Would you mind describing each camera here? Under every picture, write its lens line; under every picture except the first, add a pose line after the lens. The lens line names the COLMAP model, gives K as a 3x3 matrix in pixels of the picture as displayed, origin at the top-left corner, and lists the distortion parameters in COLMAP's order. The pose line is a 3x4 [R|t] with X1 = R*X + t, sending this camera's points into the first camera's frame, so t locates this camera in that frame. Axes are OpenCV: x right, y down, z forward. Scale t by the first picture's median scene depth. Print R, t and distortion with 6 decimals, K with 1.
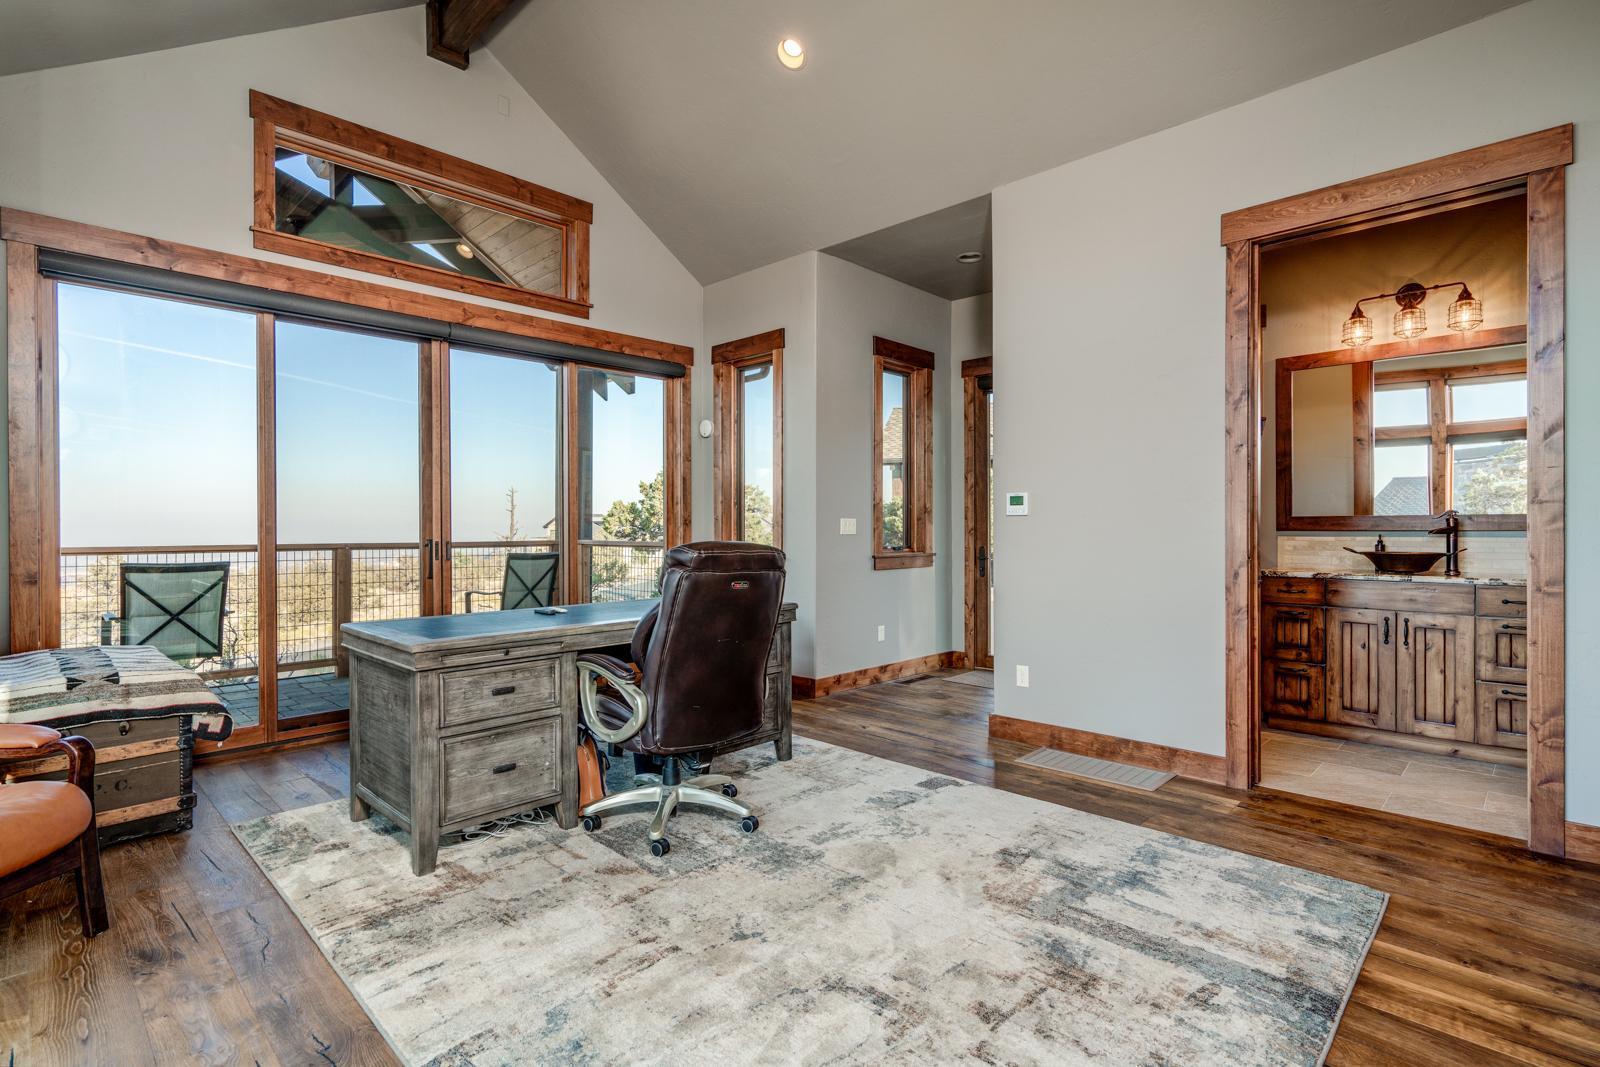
lens RADIAL K [[760.5, 0, 799.3], [0, 760.5, 530.2], [0, 0, 1]] dist [0.001469, 0.000112]
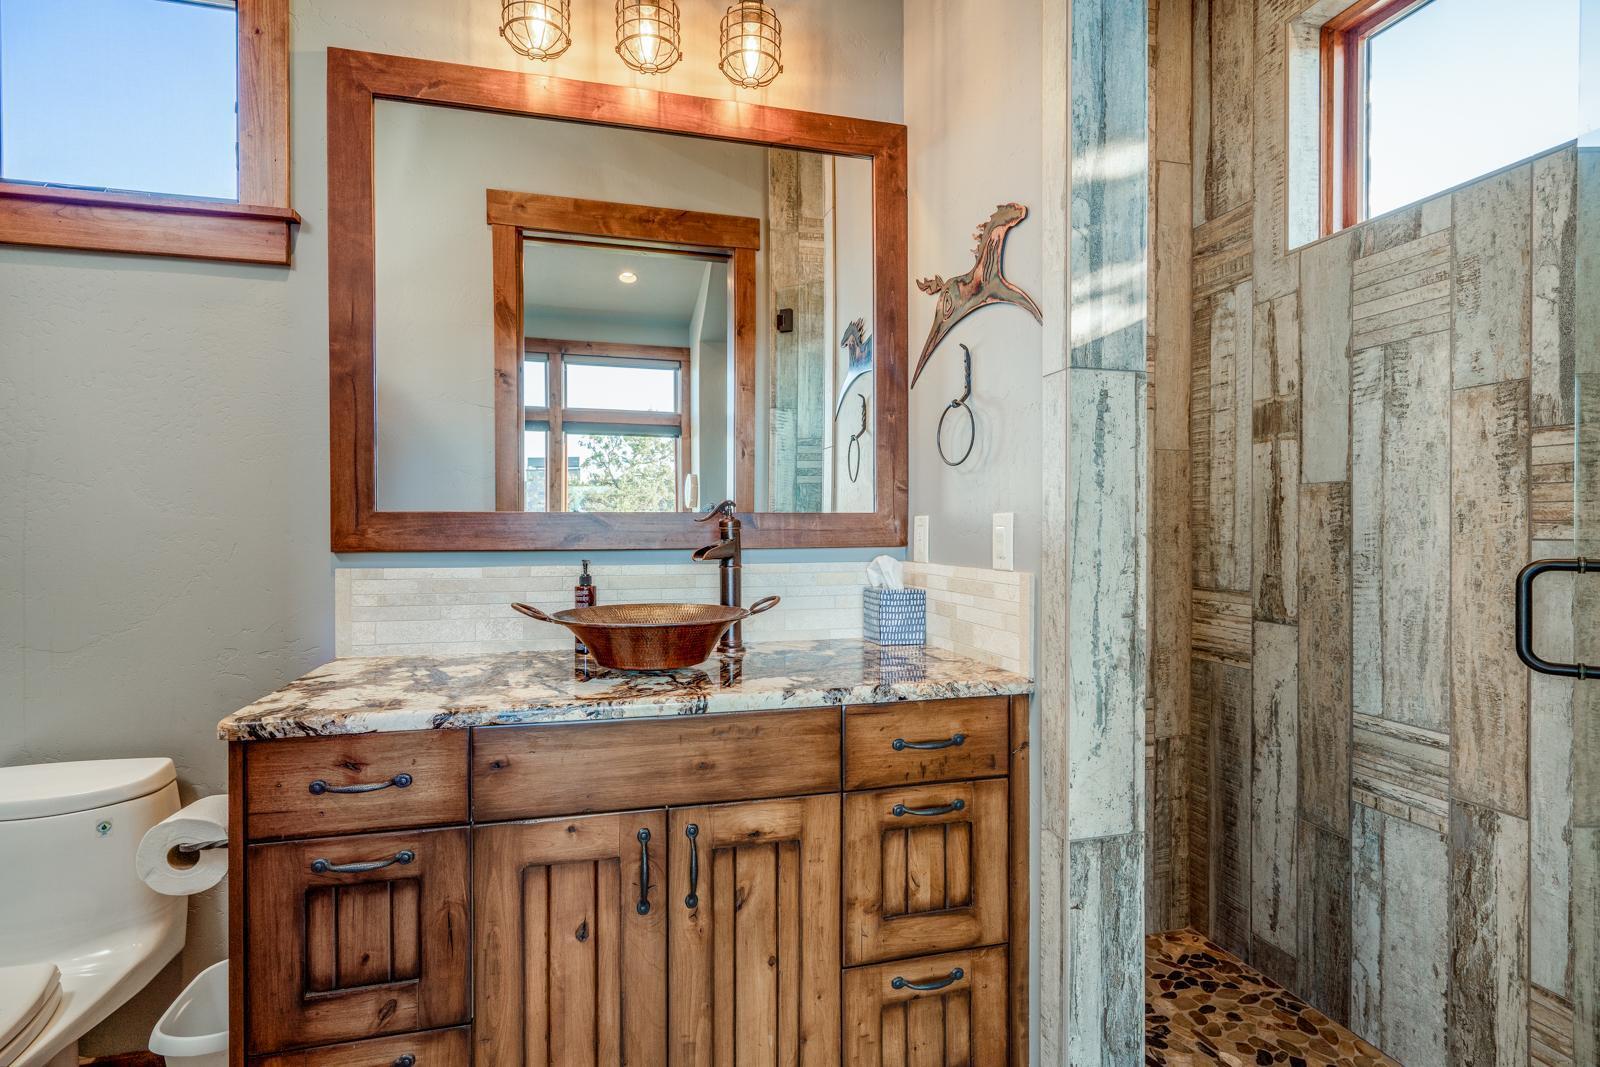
lens RADIAL K [[778.3, 0, 792.2], [0, 778.3, 527.4], [0, 0, 1]] dist [-0.000256, 0.000383]
pose [[0.503062, -0.000650, 0.864250, 0.504480], [0.001625, 0.999999, -0.000194, -0.012473], [-0.864249, 0.001502, 0.503063, 0.757233]]
